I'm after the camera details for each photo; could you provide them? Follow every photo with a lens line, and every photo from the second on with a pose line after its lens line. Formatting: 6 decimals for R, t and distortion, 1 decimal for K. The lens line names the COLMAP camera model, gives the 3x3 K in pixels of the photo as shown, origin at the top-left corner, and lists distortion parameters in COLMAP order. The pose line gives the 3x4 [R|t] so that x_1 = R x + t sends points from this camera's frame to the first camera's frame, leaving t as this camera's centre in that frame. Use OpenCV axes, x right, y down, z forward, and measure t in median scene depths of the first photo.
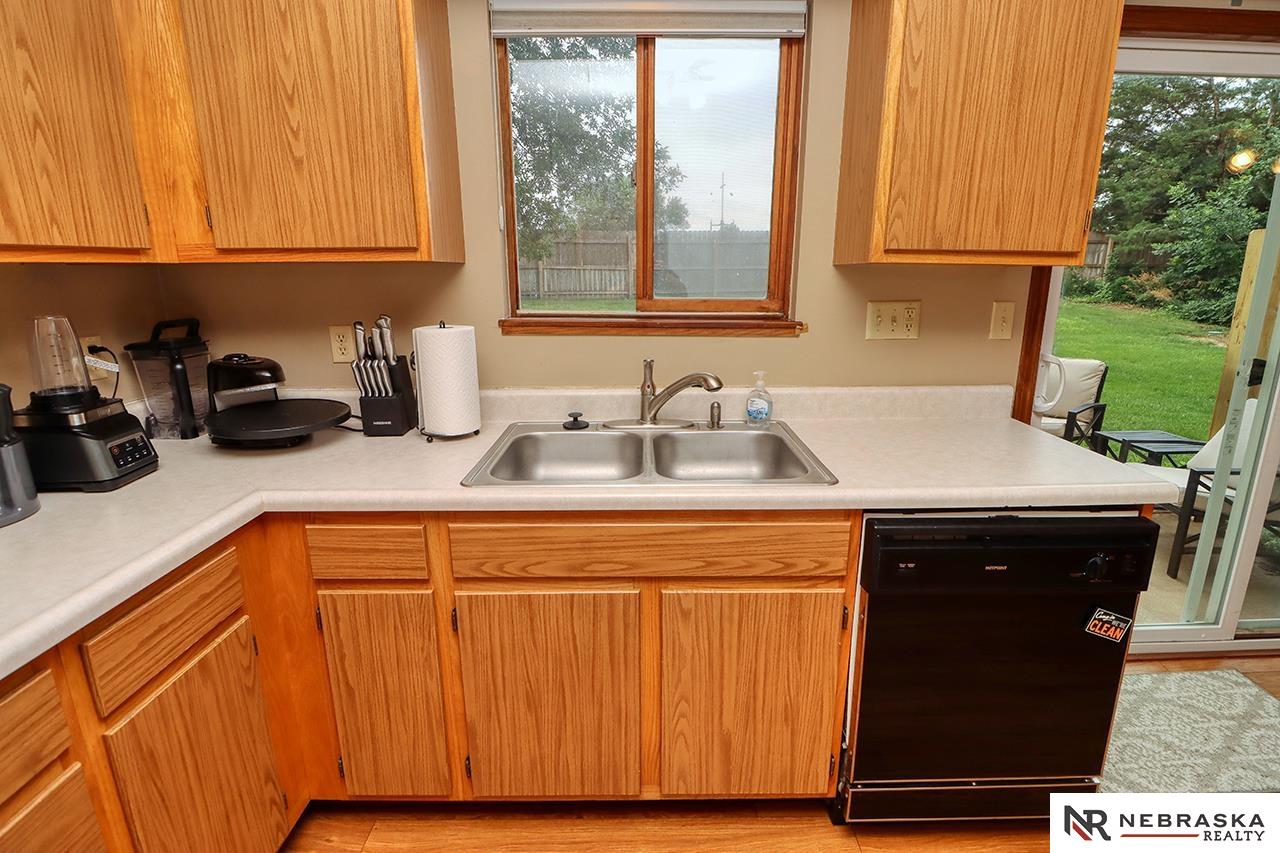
lens RADIAL K [[591.3, 0, 648.2], [0, 591.3, 418.6], [0, 0, 1]] dist [-0.003984, -0.010194]
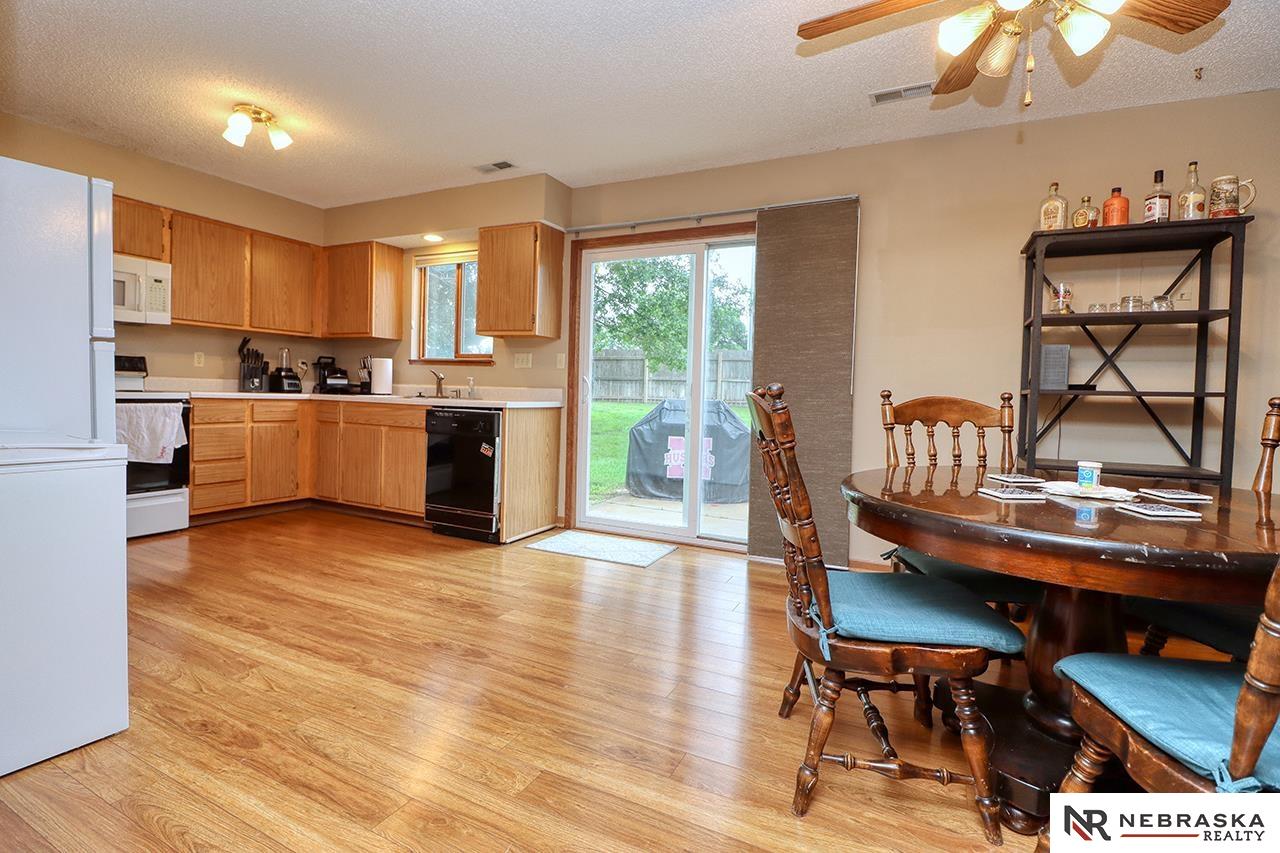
lens RADIAL K [[591.3, 0, 645.5], [0, 591.3, 415.8], [0, 0, 1]] dist [-0.003984, -0.010194]
pose [[0.890610, 0.044897, -0.452546, 2.592518], [-0.139651, 0.974034, -0.178199, 0.556689], [0.432795, 0.221904, 0.873755, -1.159175]]
